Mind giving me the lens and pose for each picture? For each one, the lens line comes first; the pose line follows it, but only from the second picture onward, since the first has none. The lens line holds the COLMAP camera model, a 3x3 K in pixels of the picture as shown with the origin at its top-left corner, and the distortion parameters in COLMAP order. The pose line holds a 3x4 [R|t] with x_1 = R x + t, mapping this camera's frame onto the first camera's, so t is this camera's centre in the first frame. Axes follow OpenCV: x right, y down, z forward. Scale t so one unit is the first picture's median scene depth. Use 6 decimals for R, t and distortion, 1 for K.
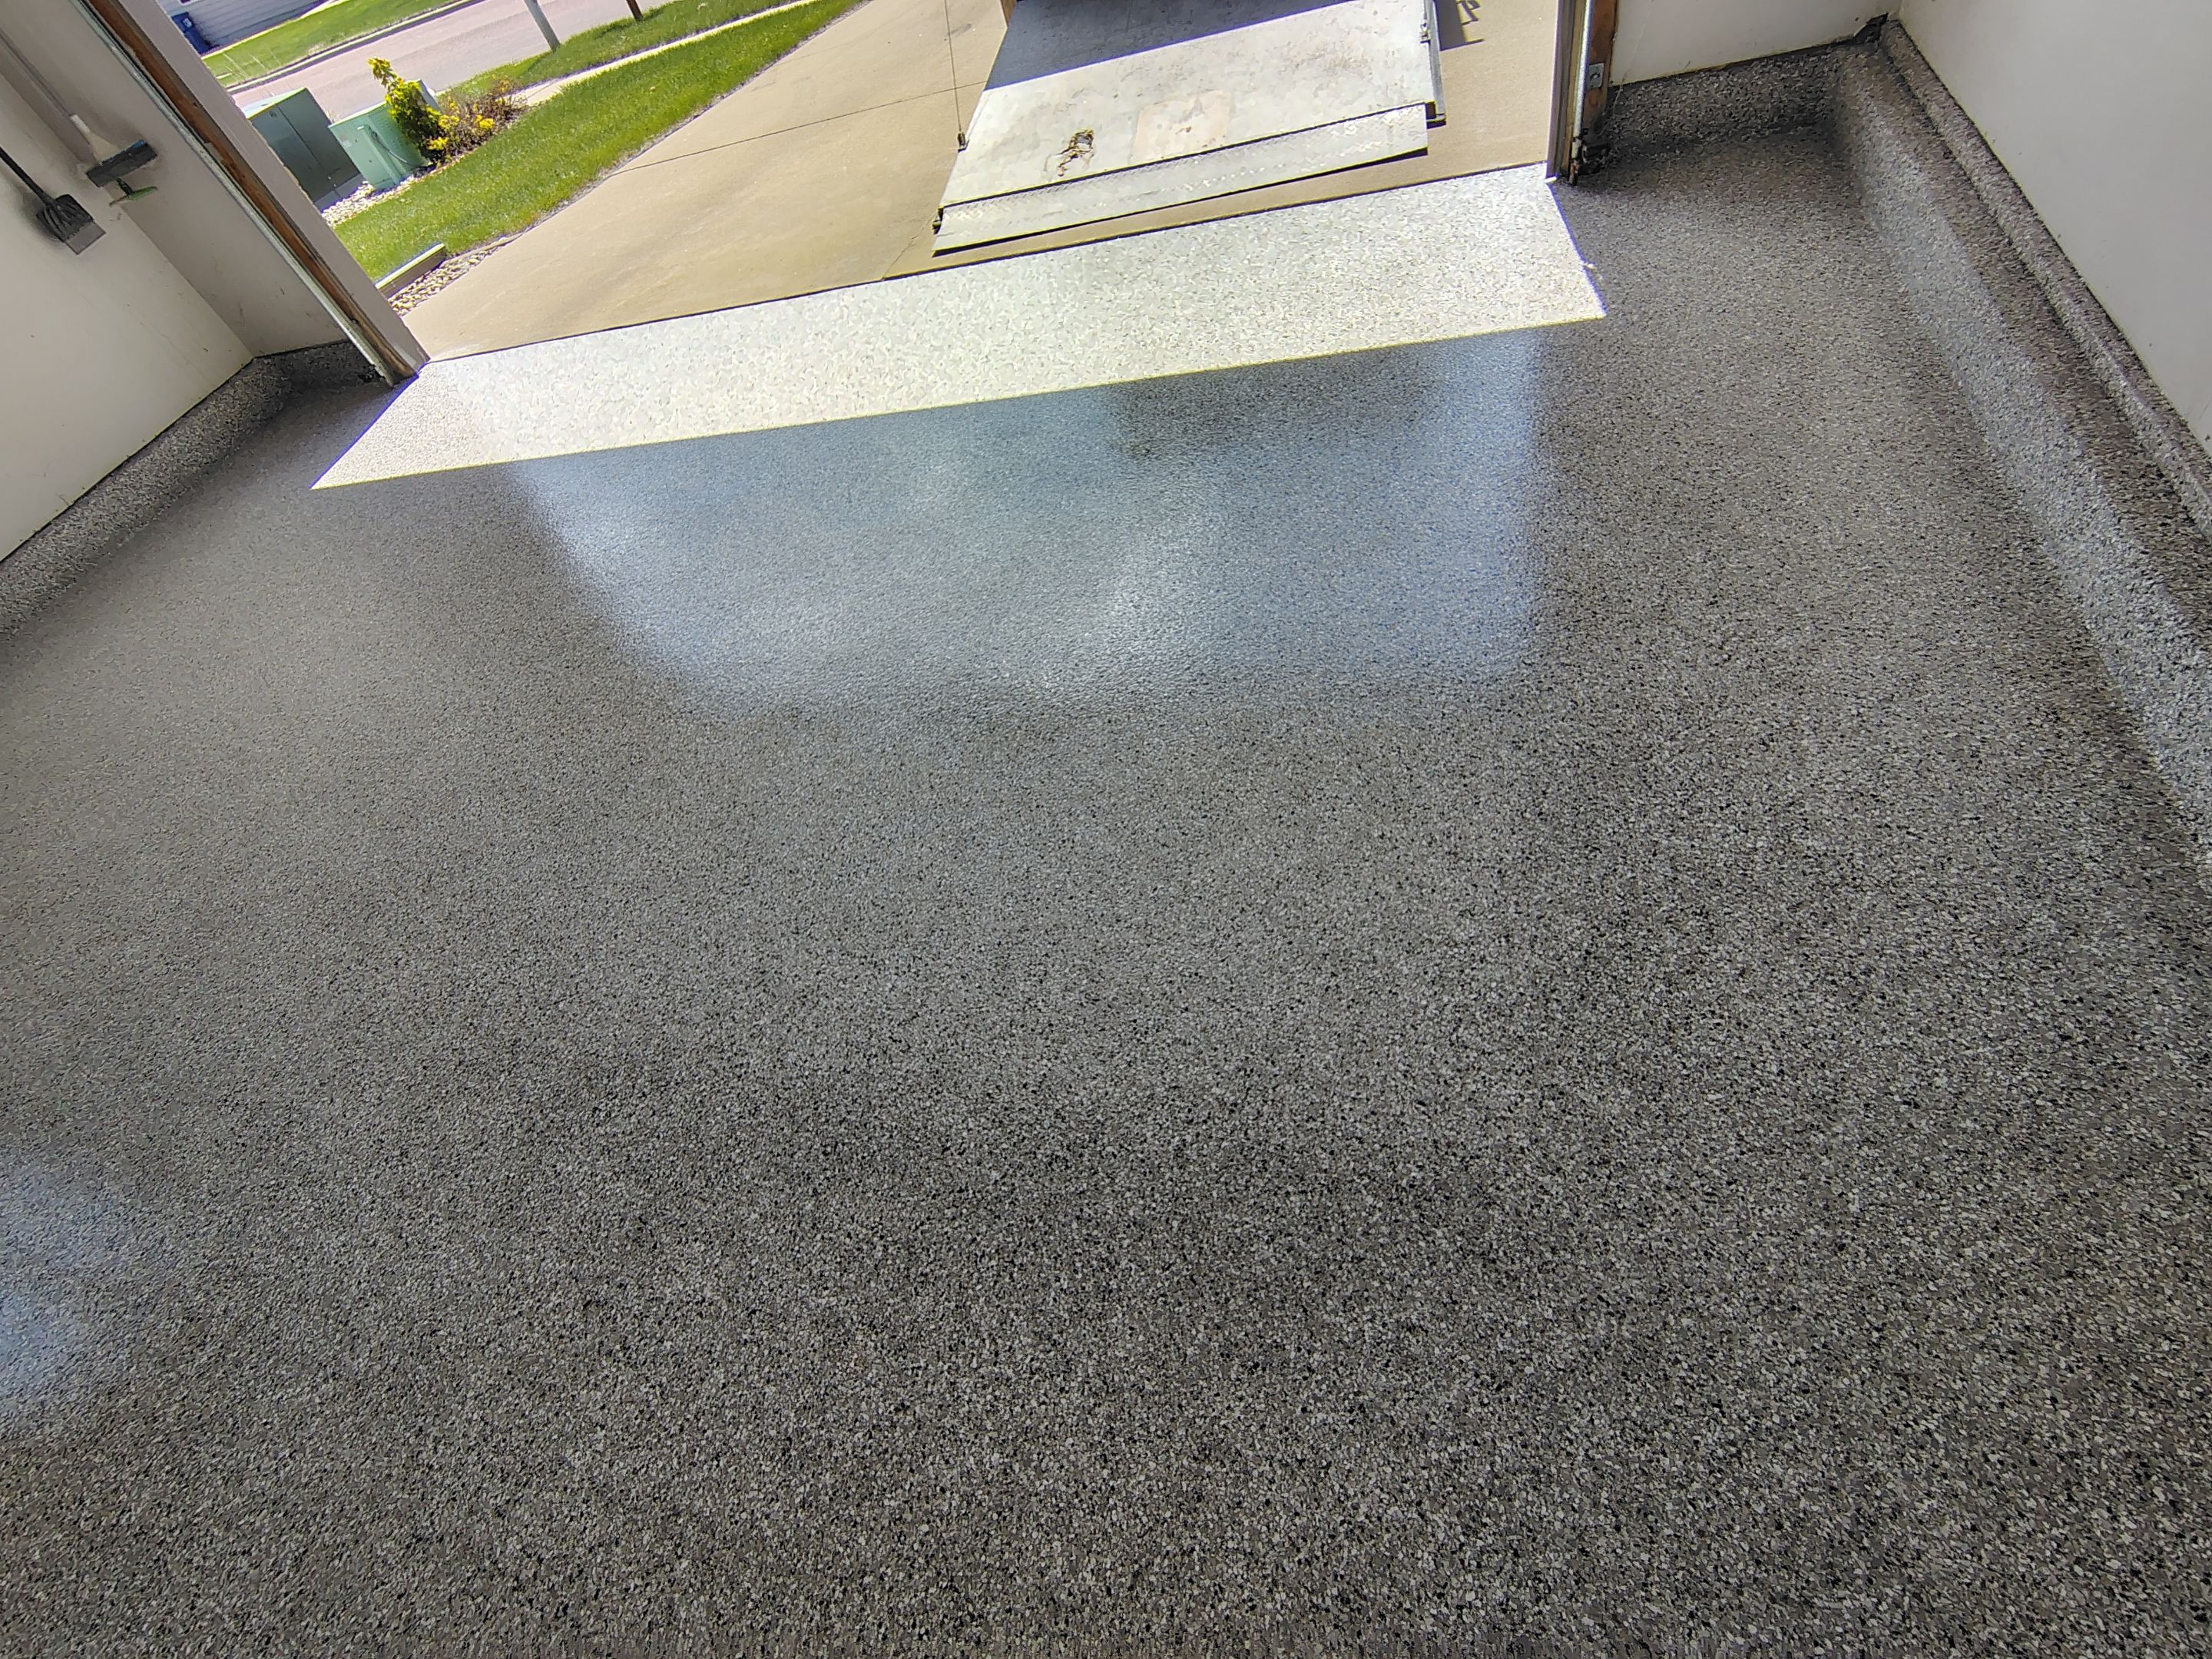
lens RADIAL K [[1038.5, 0, 1100.6], [0, 1038.5, 839.4], [0, 0, 1]] dist [-0.012555, 0.006876]
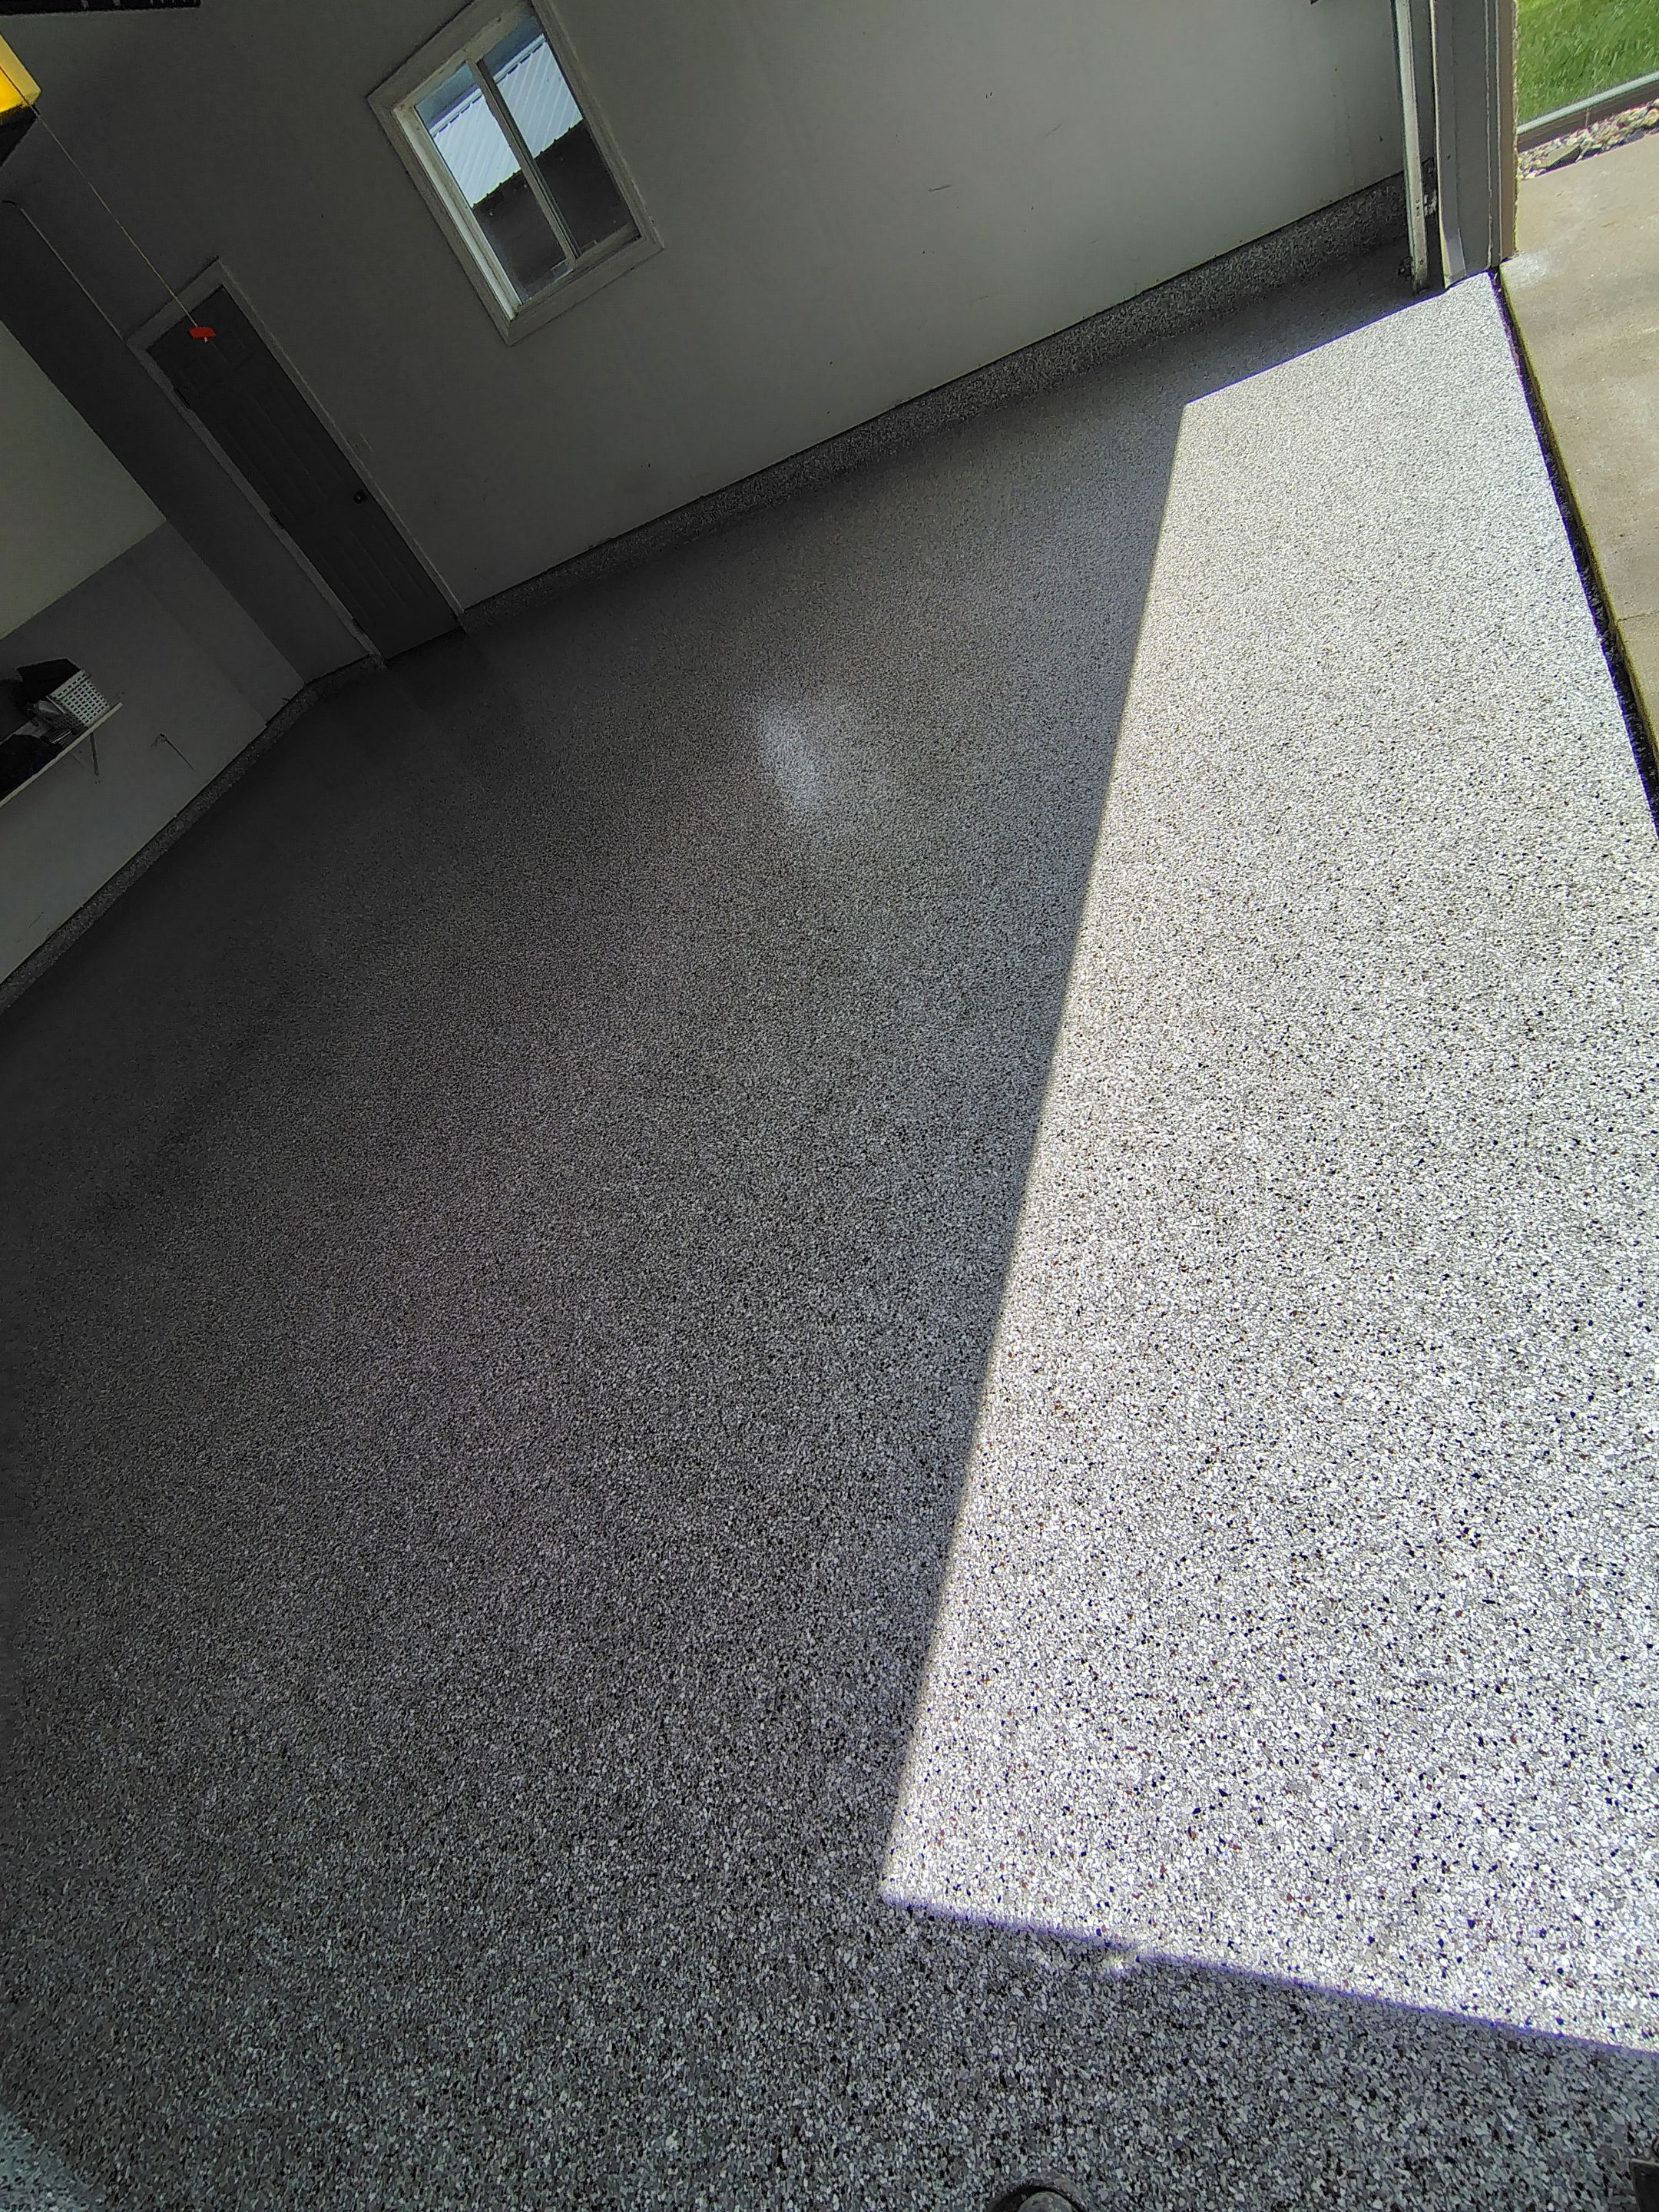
lens RADIAL K [[1038.5, 0, 814.2], [0, 1038.5, 1098.1], [0, 0, 1]] dist [-0.012555, 0.006876]
pose [[0.015681, 0.873307, -0.486919, 0.706844], [-0.412401, 0.449276, 0.792513, -1.874868], [0.910868, 0.188378, 0.367197, 1.293124]]
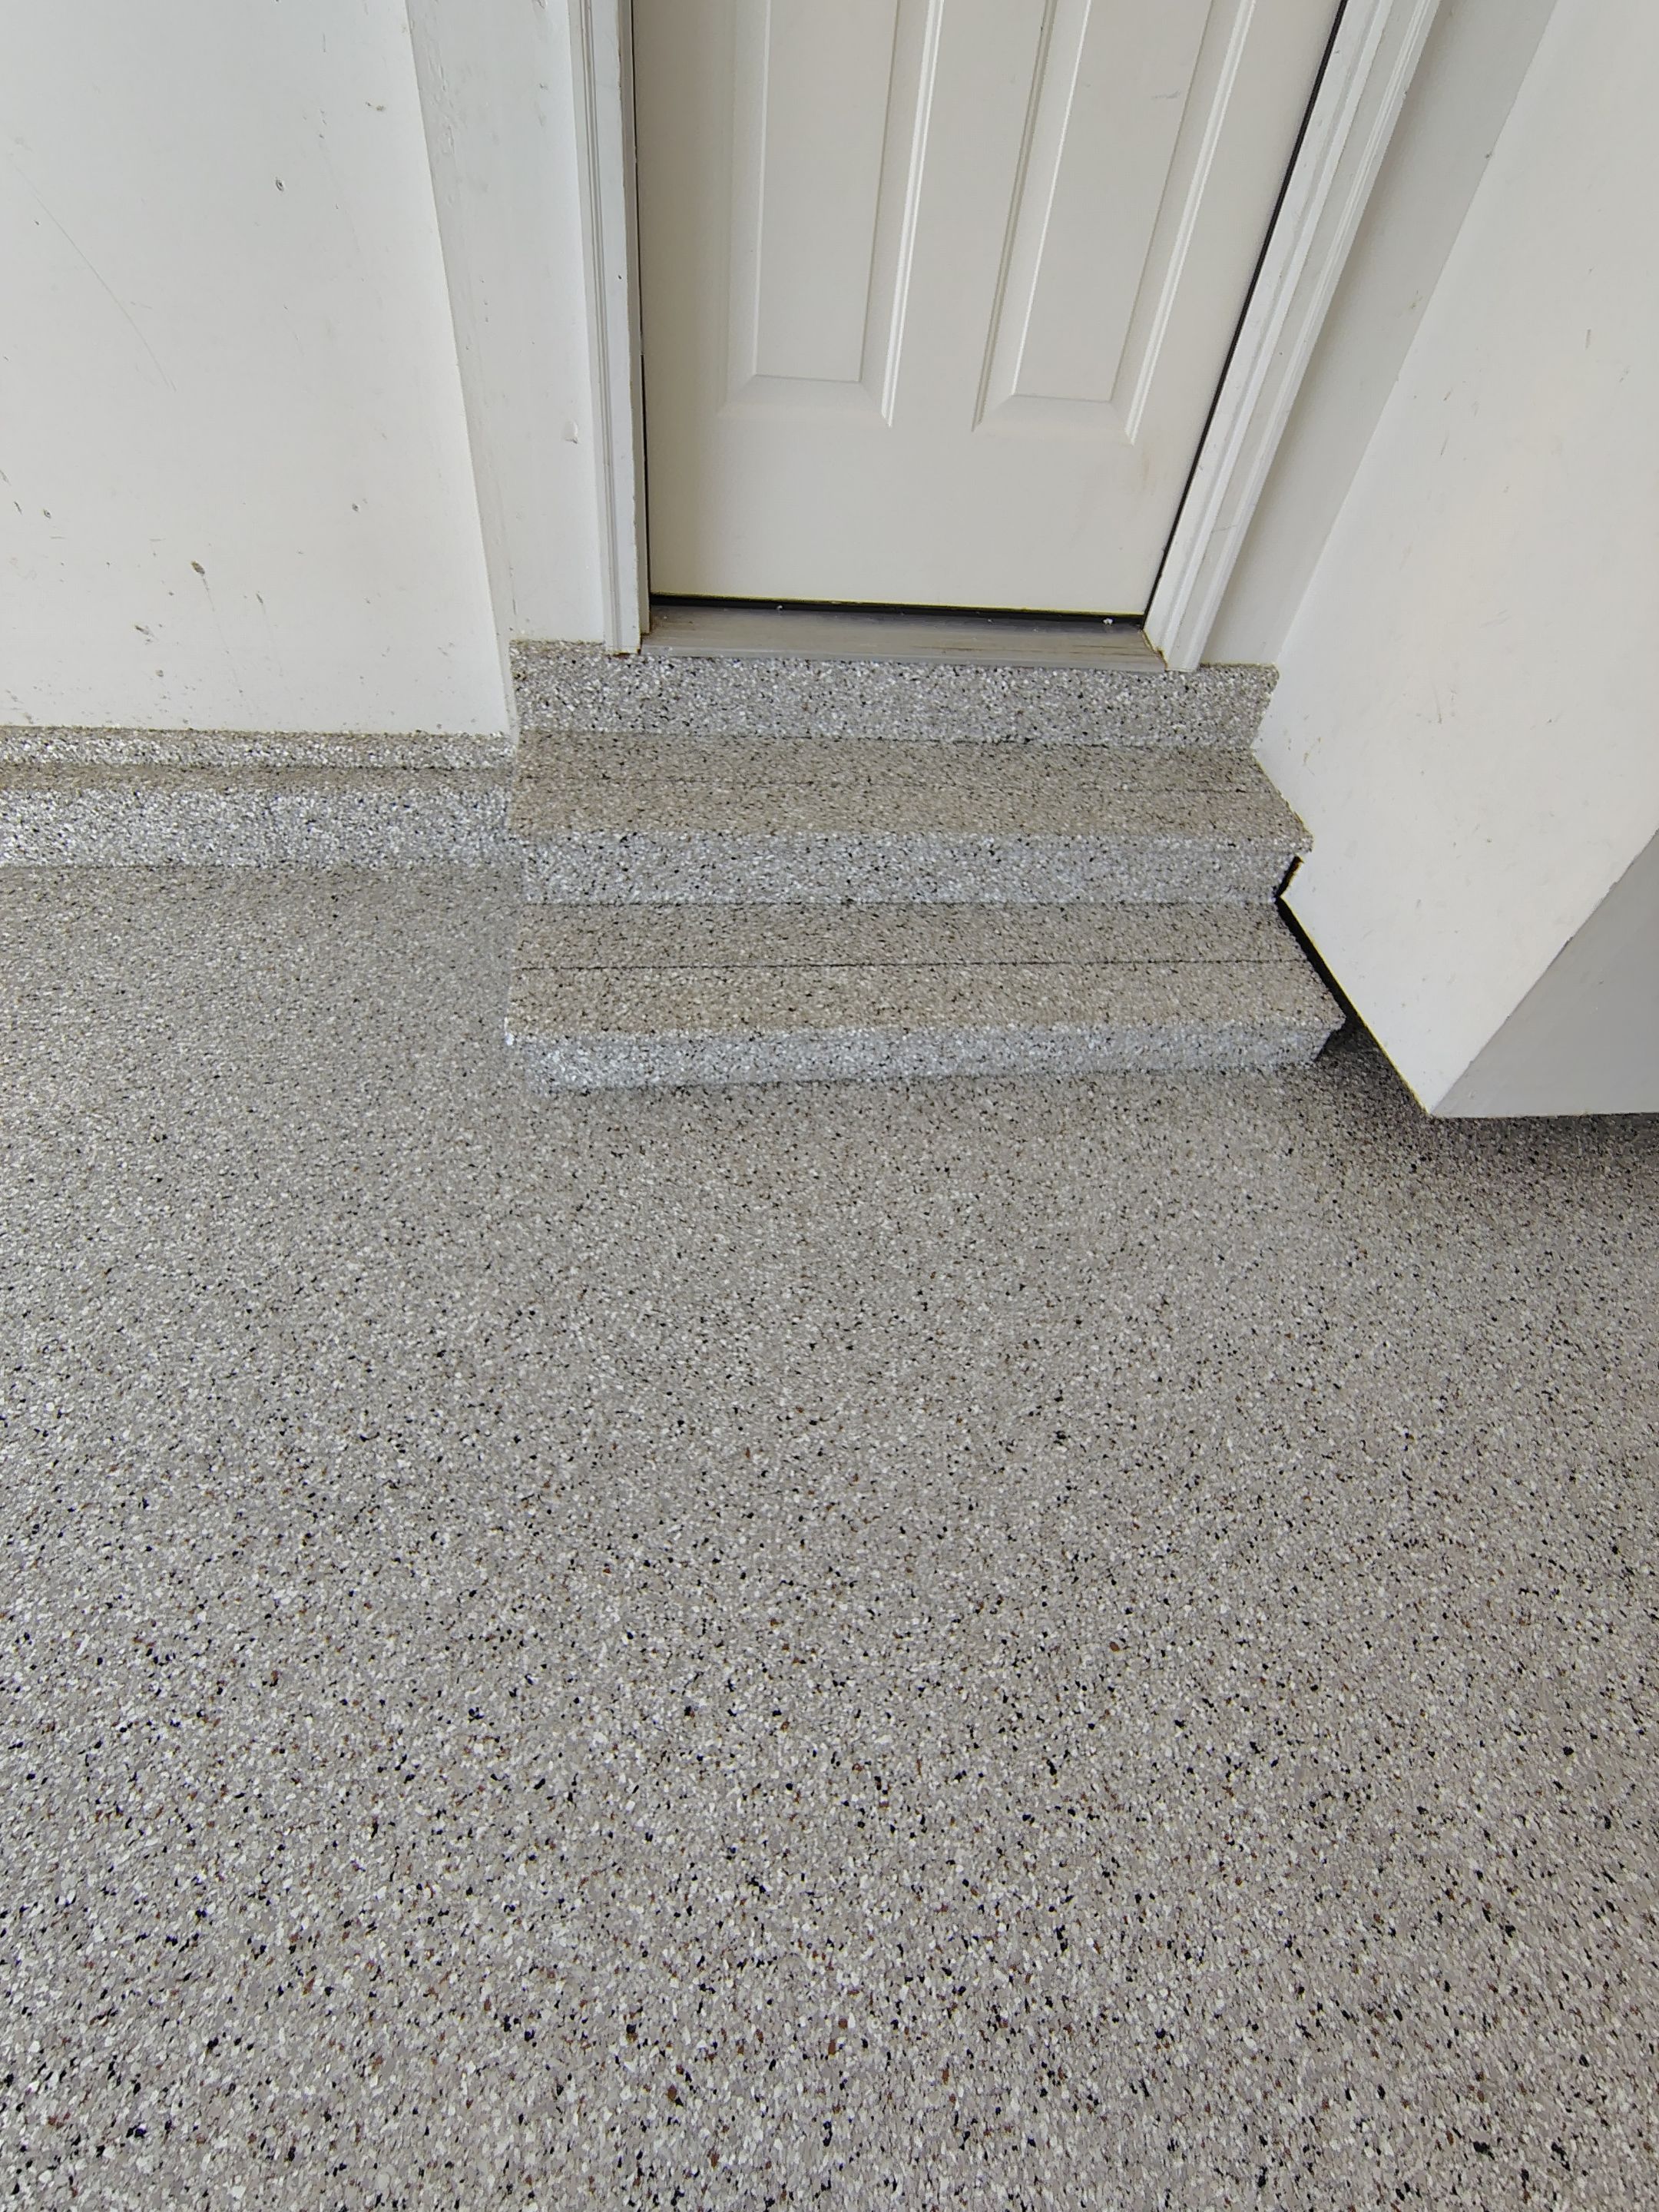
lens RADIAL K [[1038.5, 0, 821.8], [0, 1038.5, 1099.7], [0, 0, 1]] dist [-0.012555, 0.006876]
pose [[-0.338571, -0.536845, 0.772766, -0.380226], [0.731290, 0.366668, 0.575126, 0.463639], [-0.592102, 0.759837, 0.268445, 0.063904]]
